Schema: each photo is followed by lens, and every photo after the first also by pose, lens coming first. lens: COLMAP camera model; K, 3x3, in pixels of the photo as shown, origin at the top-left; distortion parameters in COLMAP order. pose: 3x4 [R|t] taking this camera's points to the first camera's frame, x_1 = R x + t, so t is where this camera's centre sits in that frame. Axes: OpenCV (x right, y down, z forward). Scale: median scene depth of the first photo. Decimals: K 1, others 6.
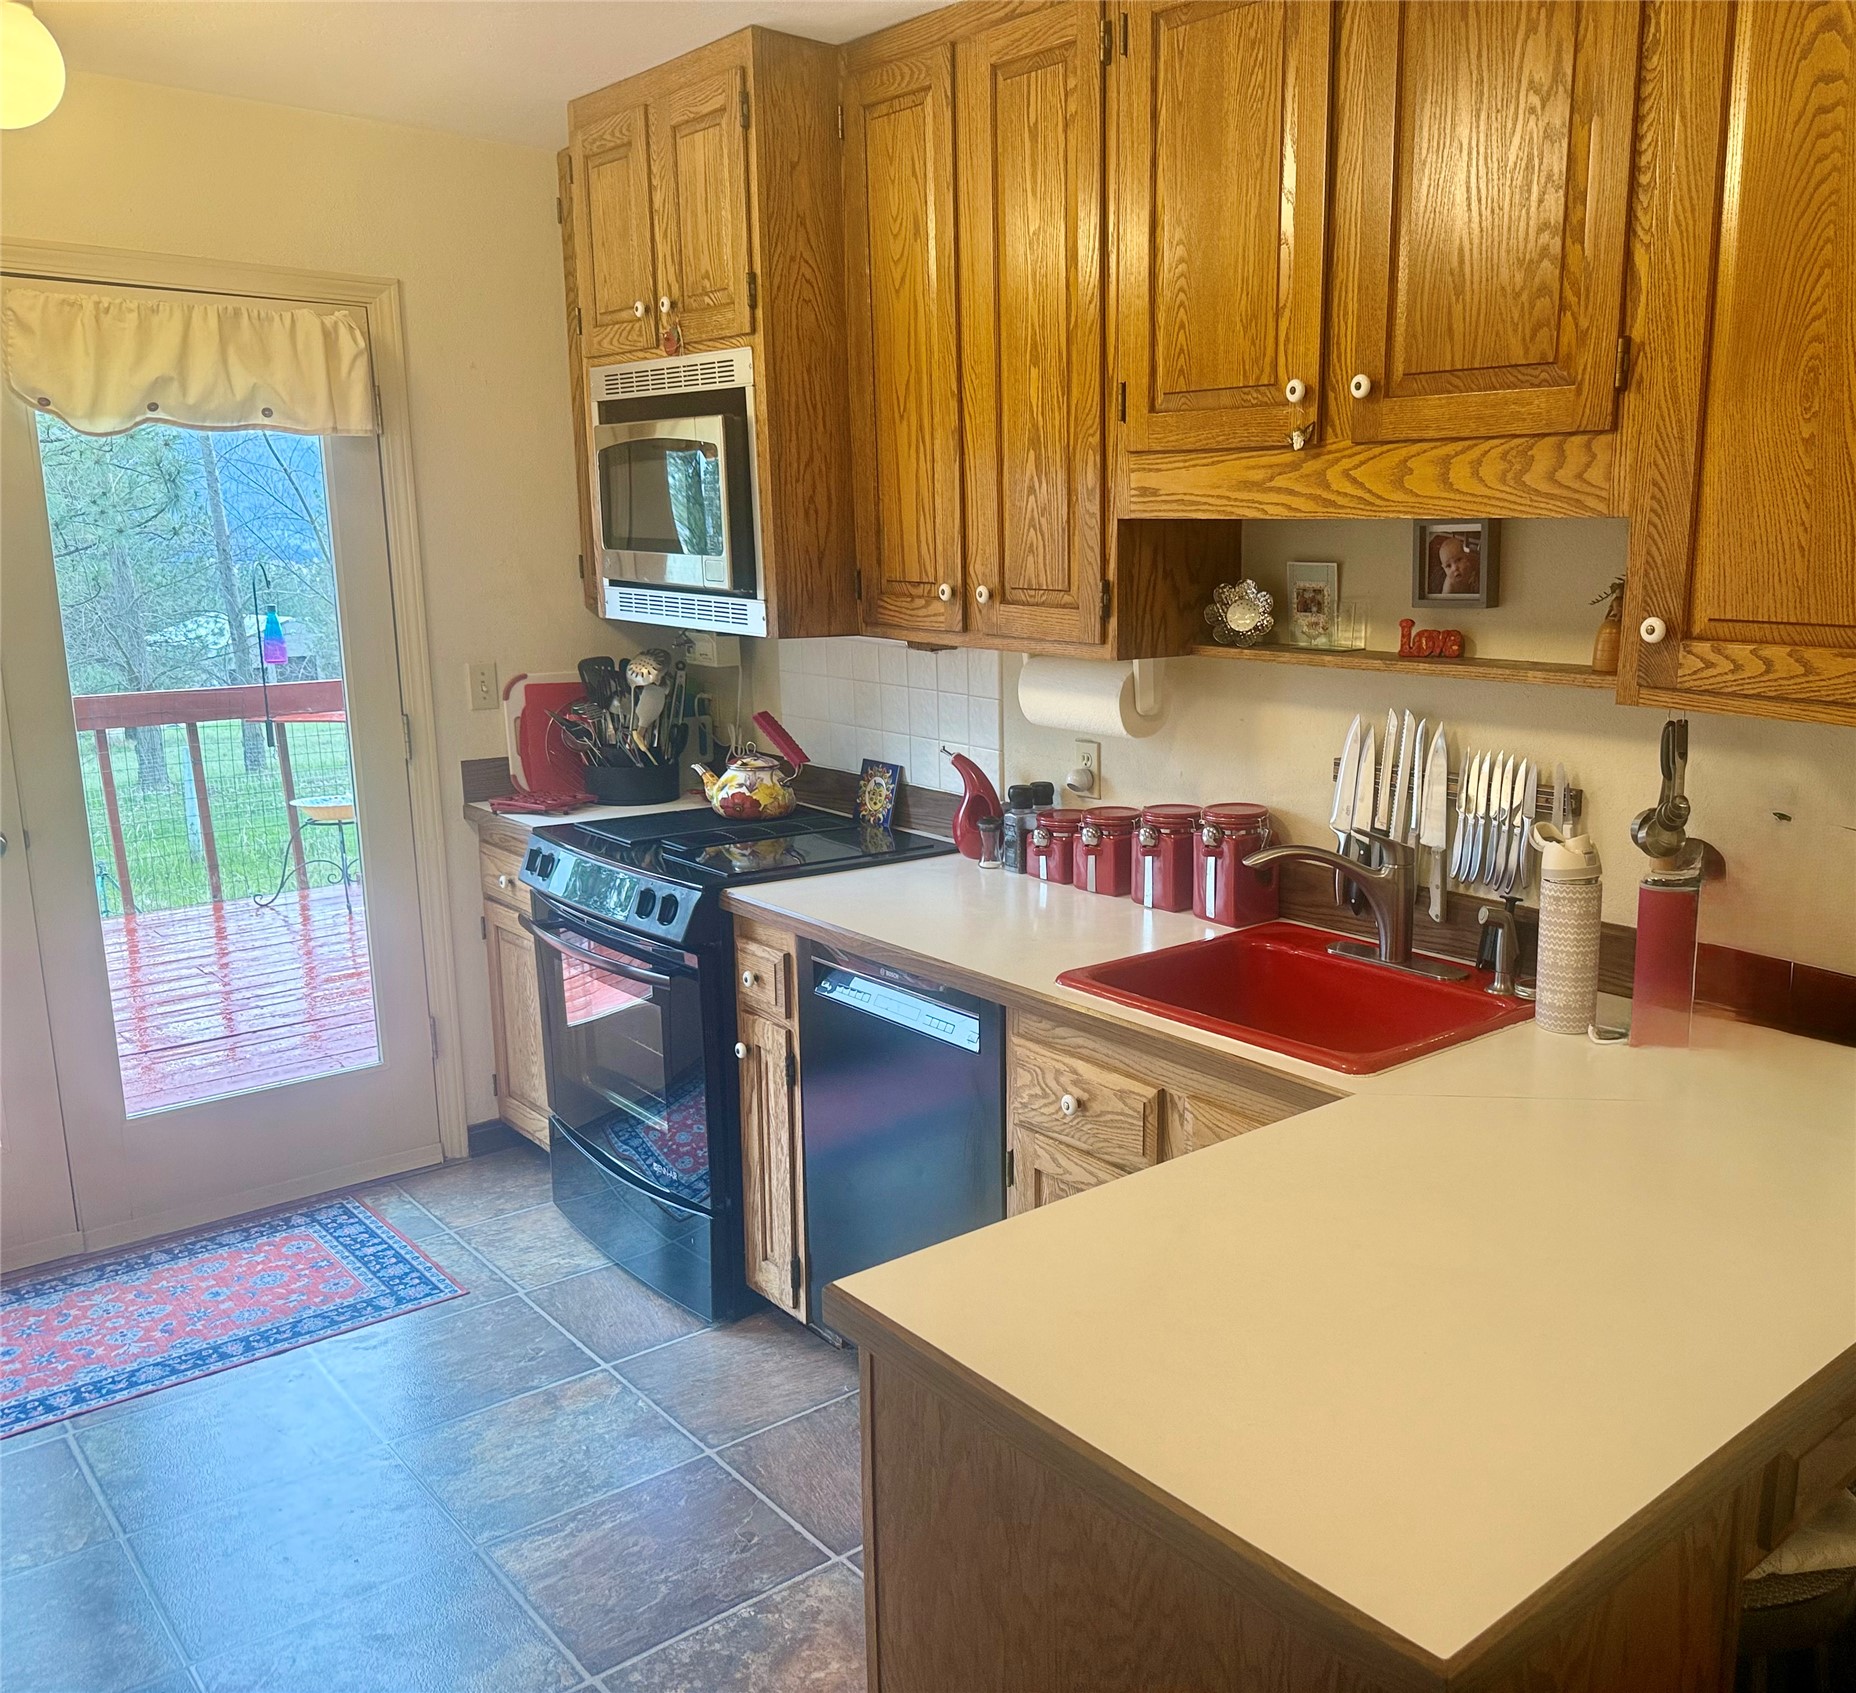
lens RADIAL K [[1661.9, 0, 928.0], [0, 1661.9, 846.5], [0, 0, 1]] dist [-0.007735, 0.001918]
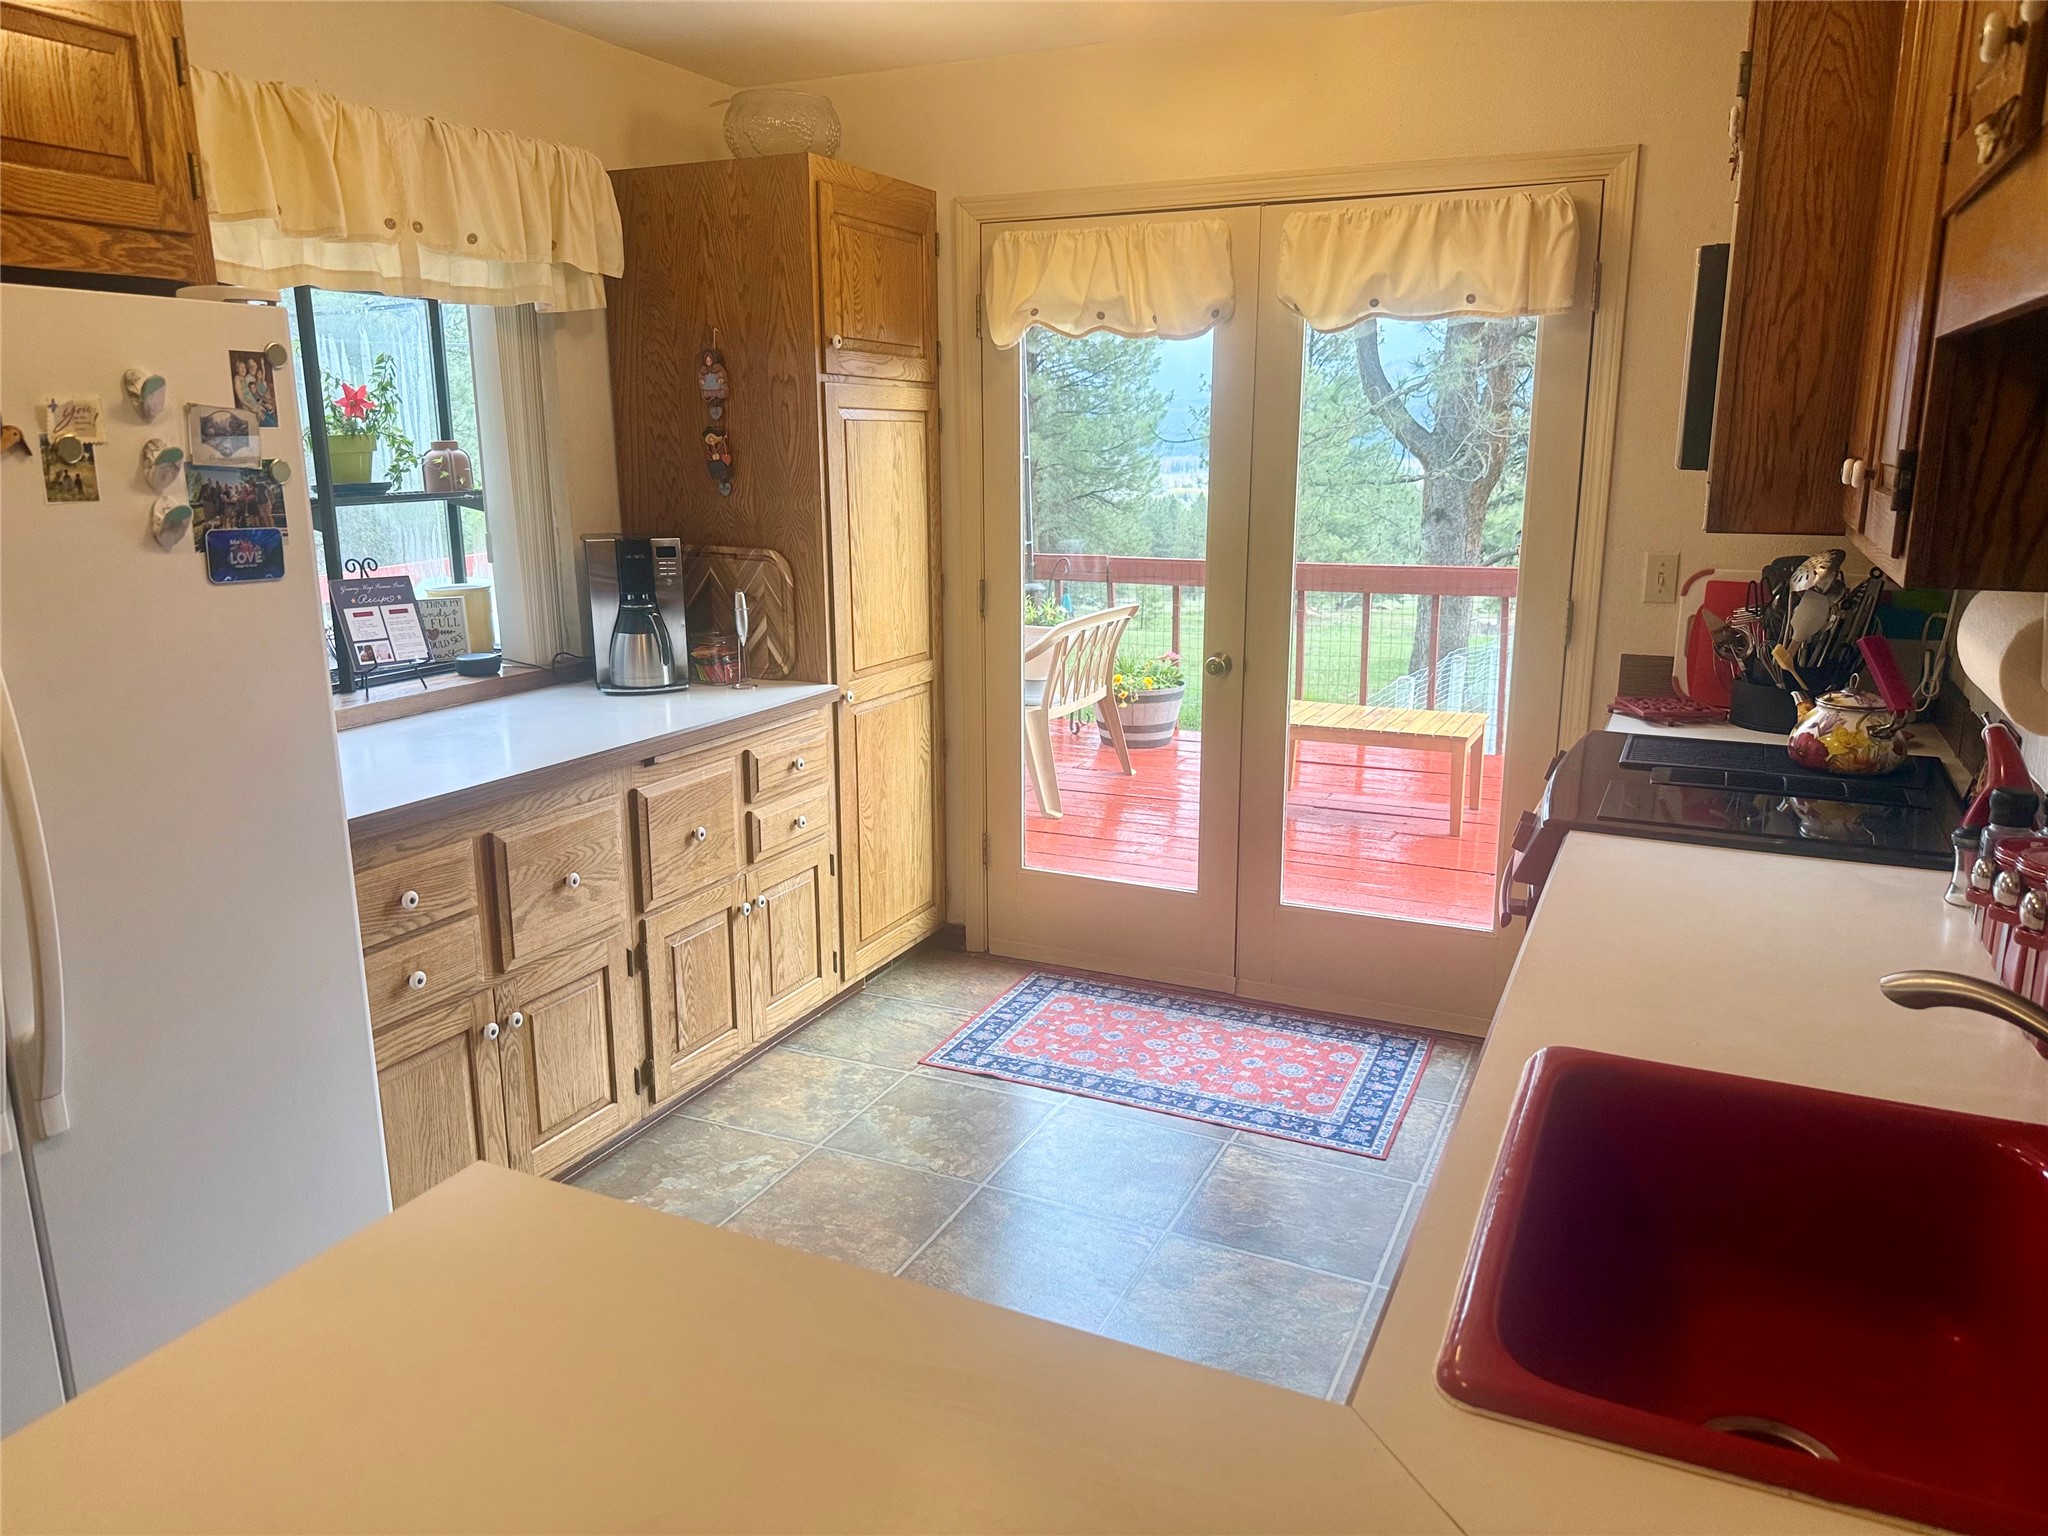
lens RADIAL K [[1371.9, 0, 1028.9], [0, 1371.9, 733.2], [0, 0, 1]] dist [0.070073, -0.079638]
pose [[0.435714, 0.186731, -0.880503, 0.321273], [-0.172434, 0.977442, 0.121961, -0.051533], [0.883414, 0.098689, 0.458084, 0.385274]]
